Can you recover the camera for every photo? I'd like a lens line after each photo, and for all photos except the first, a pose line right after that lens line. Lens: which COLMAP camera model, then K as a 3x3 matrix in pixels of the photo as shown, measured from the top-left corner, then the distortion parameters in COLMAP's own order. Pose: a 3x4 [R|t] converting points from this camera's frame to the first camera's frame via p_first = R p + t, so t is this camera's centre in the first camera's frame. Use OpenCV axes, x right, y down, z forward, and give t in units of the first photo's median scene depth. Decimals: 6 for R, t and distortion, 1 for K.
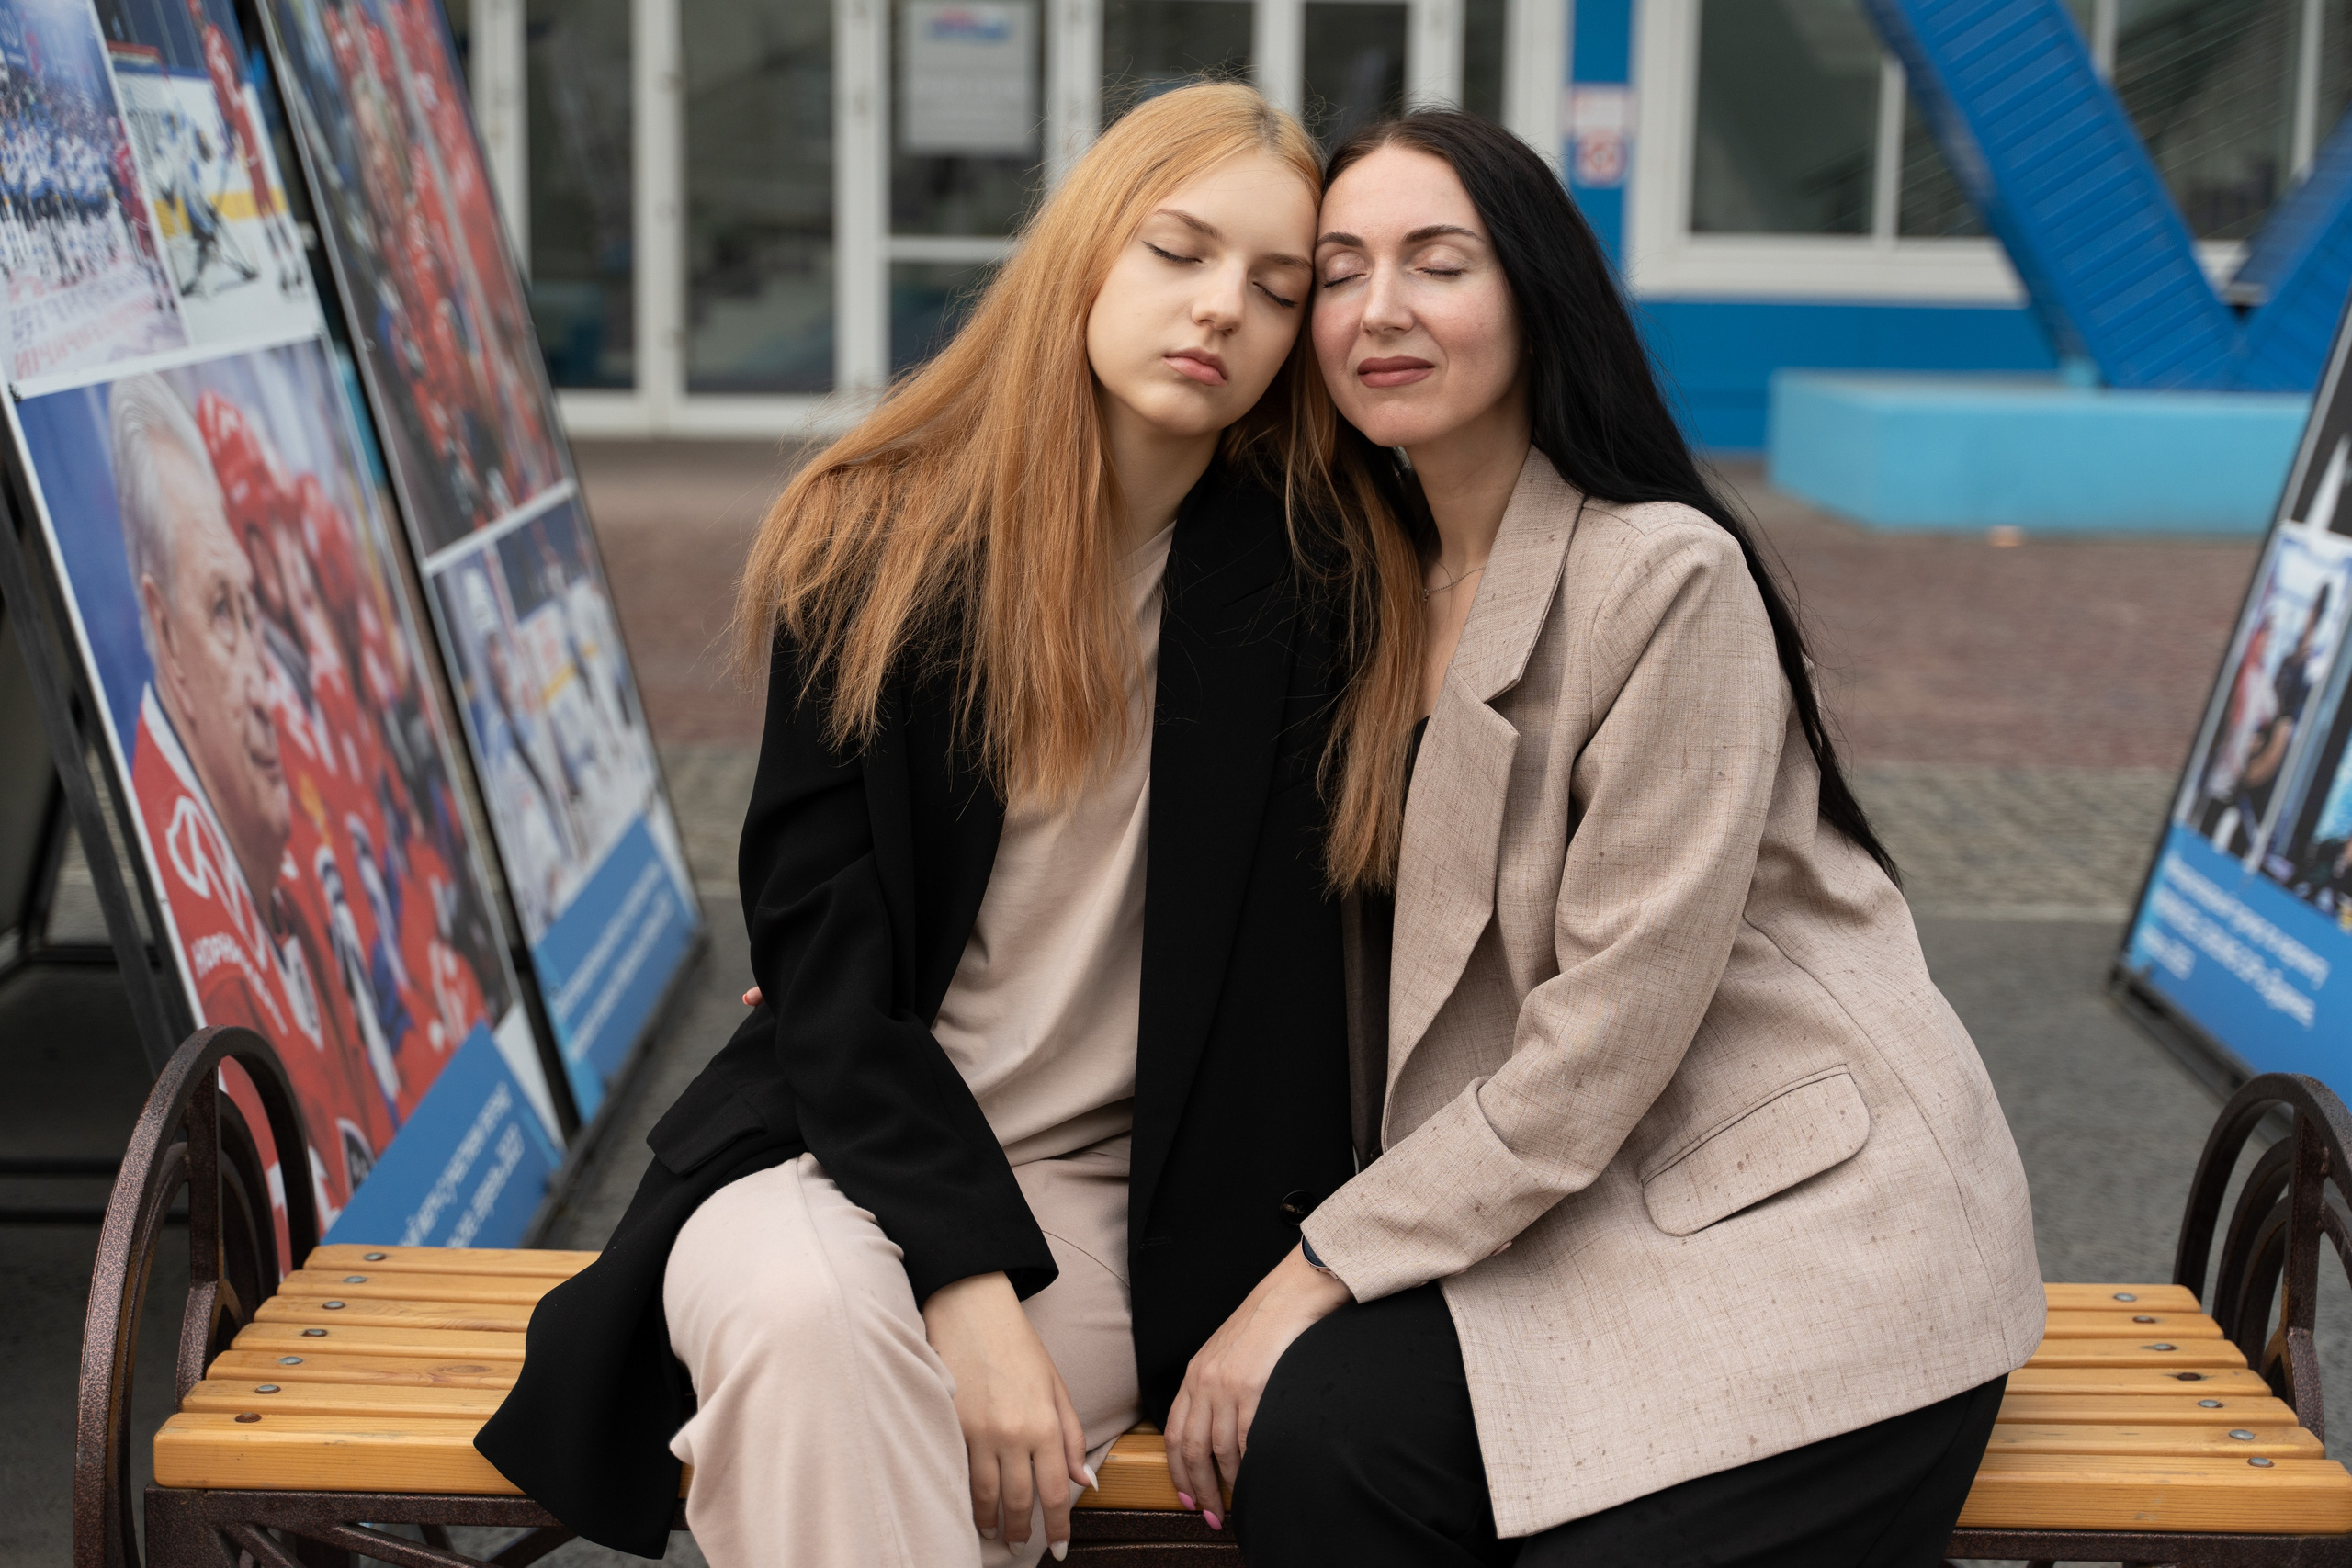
lens RADIAL K [[3608.9, 0, 1176.0], [0, 3608.9, 784.0], [0, 0, 1]] dist [0.015781, -0.142505]
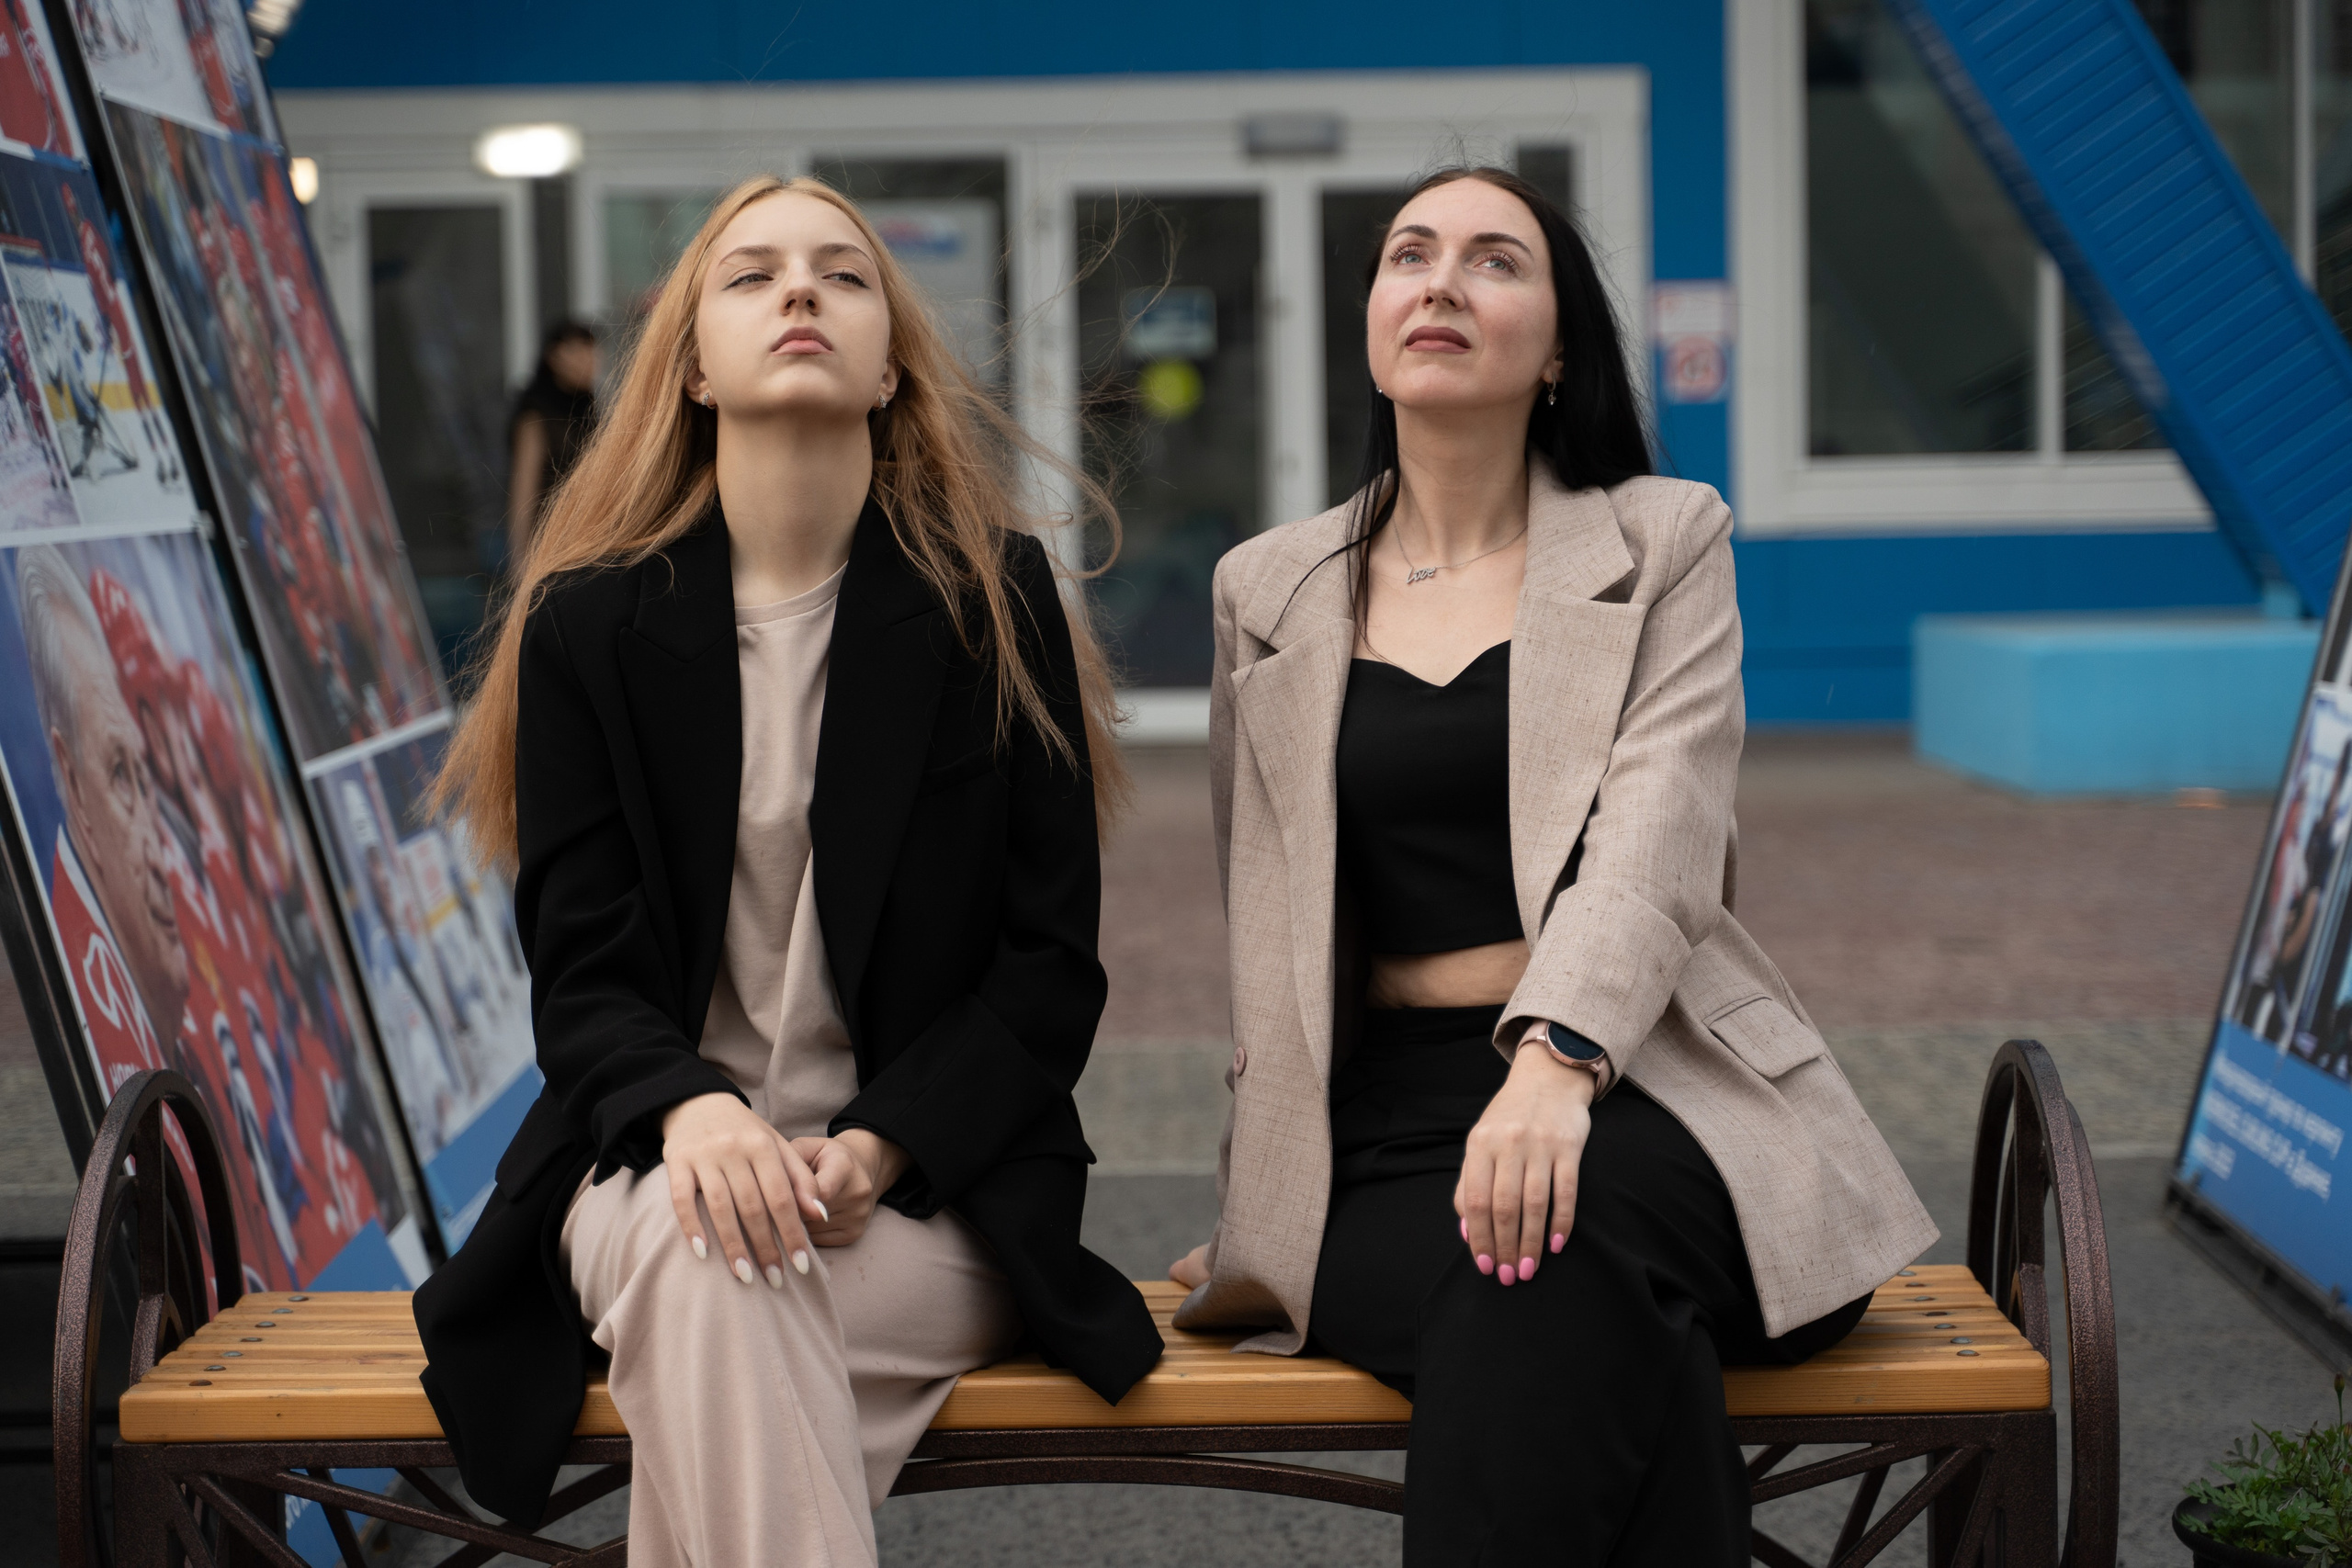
lens RADIAL K [[4849.5, 0, 1176.0], [0, 4849.5, 784.0], [0, 0, 1]] dist [-0.054390, 0.342671]
pose [[0.999162, -0.038872, -0.012801, 0.045957], [0.037438, 0.994501, -0.097808, 0.087741], [0.016533, 0.097247, 0.995123, -0.316025]]
